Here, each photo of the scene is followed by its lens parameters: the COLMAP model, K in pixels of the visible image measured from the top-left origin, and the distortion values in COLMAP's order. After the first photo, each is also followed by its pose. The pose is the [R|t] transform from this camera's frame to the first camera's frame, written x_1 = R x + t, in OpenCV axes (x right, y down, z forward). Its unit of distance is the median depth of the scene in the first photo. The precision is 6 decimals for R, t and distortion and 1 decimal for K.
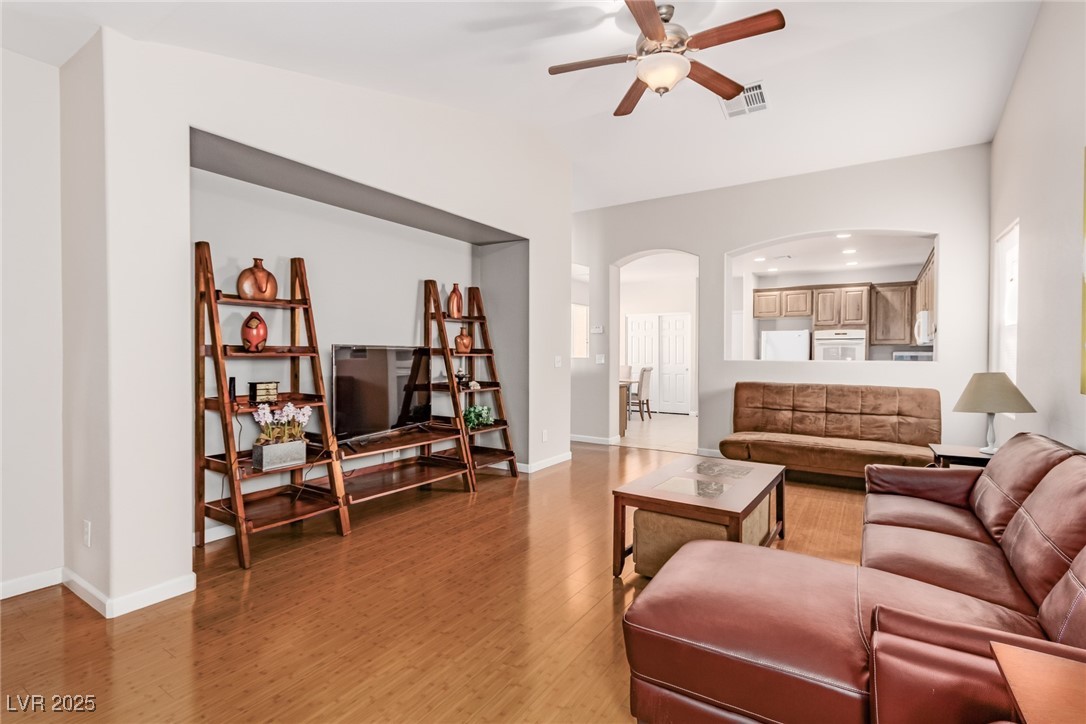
lens RADIAL K [[503.6, 0, 567.0], [0, 503.6, 360.8], [0, 0, 1]] dist [0.003601, 0.002871]
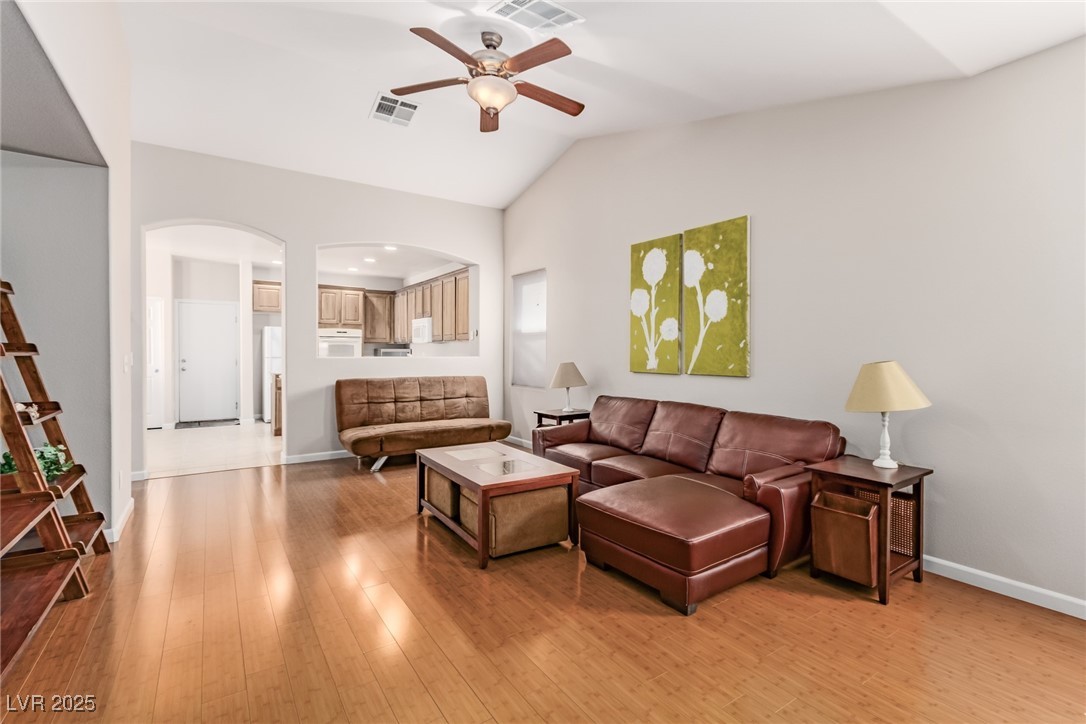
lens RADIAL K [[503.6, 0, 542.8], [0, 503.6, 357.7], [0, 0, 1]] dist [0.003601, 0.002871]
pose [[0.404661, -0.014630, 0.914350, -0.283100], [0.013150, 0.999862, 0.010179, -0.003895], [-0.914372, 0.007905, 0.404797, 0.168527]]
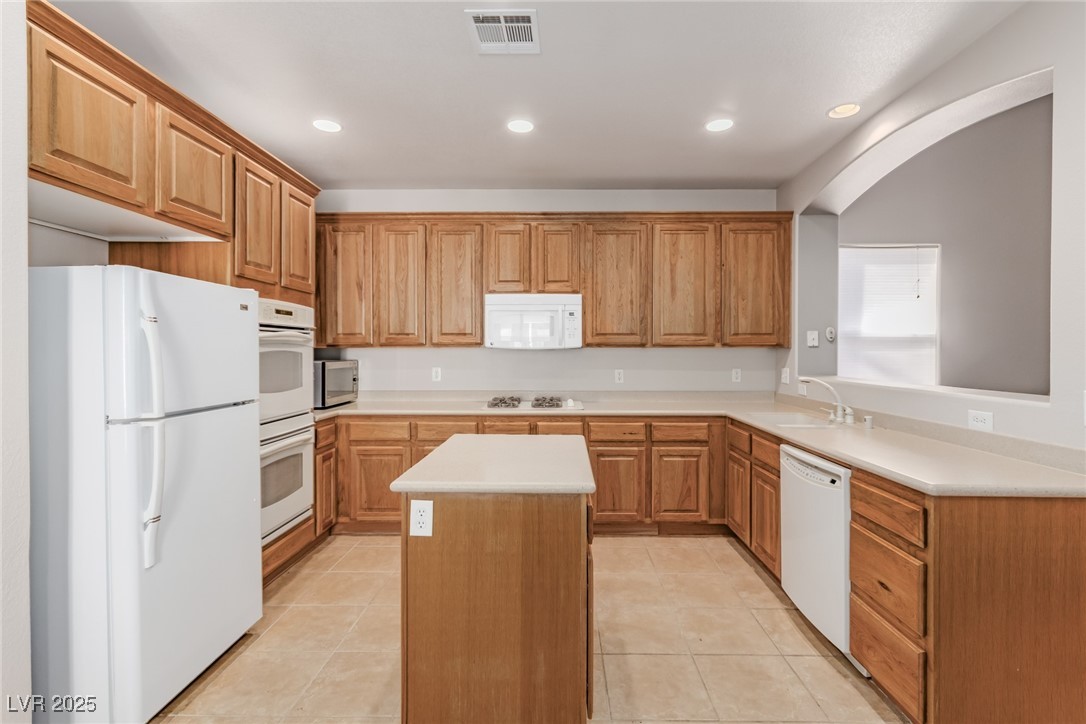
lens RADIAL K [[503.6, 0, 553.2], [0, 503.6, 355.7], [0, 0, 1]] dist [0.003601, 0.002871]
pose [[-0.525214, -0.011719, 0.850890, 0.156477], [0.009710, 0.999758, 0.019763, -0.029625], [-0.850915, 0.018642, -0.524973, 1.049428]]
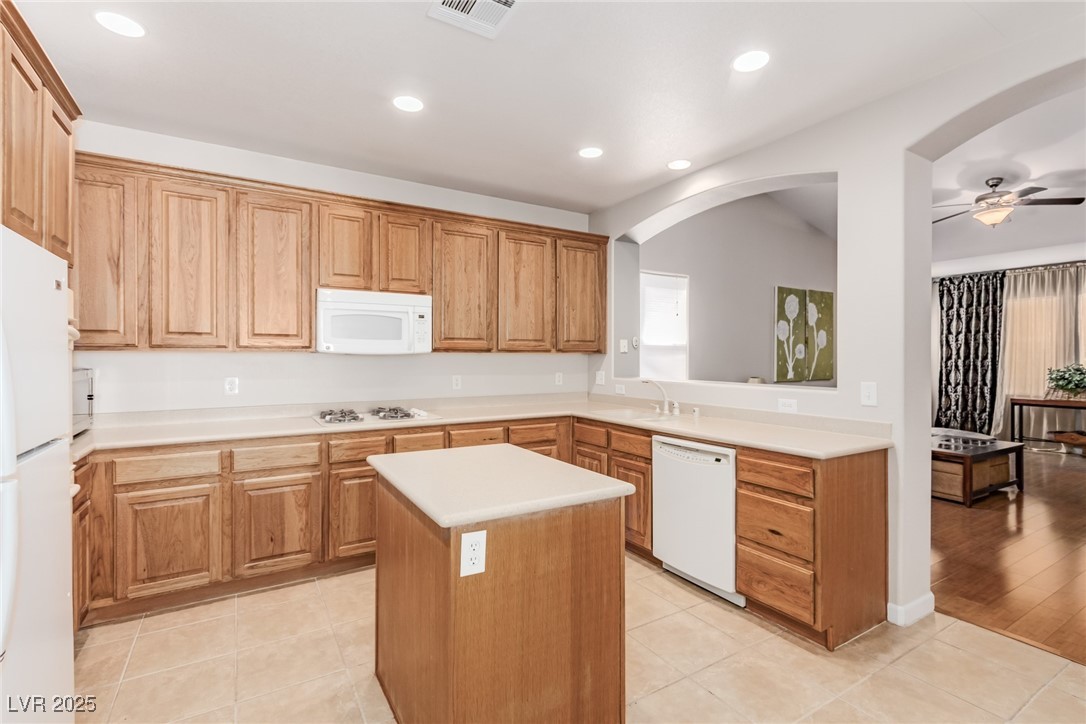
lens RADIAL K [[503.6, 0, 547.8], [0, 503.6, 359.1], [0, 0, 1]] dist [0.003601, 0.002871]
pose [[-0.901258, -0.007593, 0.433216, 0.259993], [0.001482, 0.999787, 0.020606, -0.030763], [-0.433280, 0.019213, -0.901055, 1.133452]]
